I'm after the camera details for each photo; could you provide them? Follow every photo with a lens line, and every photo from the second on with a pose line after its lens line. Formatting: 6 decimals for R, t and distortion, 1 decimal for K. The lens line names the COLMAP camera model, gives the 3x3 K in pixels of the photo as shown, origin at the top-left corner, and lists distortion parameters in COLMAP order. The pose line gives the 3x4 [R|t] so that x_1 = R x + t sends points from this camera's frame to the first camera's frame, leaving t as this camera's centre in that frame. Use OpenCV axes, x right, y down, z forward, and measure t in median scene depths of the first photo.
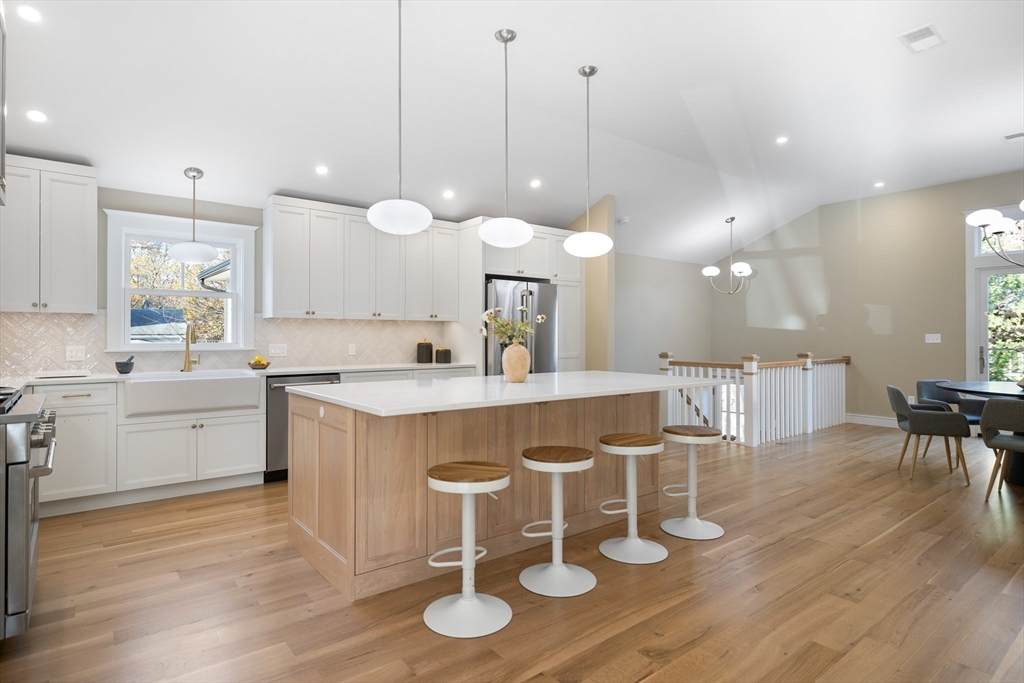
lens RADIAL K [[555.1, 0, 508.8], [0, 555.1, 336.6], [0, 0, 1]] dist [0.002482, -0.000468]
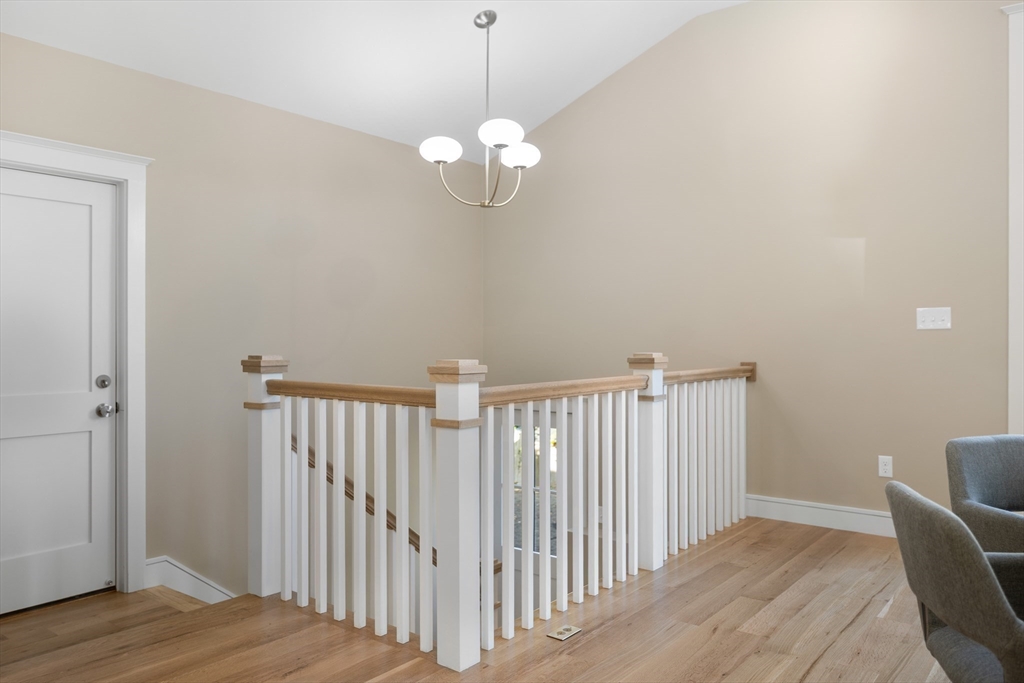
lens RADIAL K [[769.9, 0, 513.3], [0, 769.9, 340.2], [0, 0, 1]] dist [0.002194, 0.001150]
pose [[0.971216, -0.000512, 0.238201, 0.321789], [-0.000561, 0.999990, 0.004436, 0.017388], [-0.238201, -0.004442, 0.971206, 0.516545]]
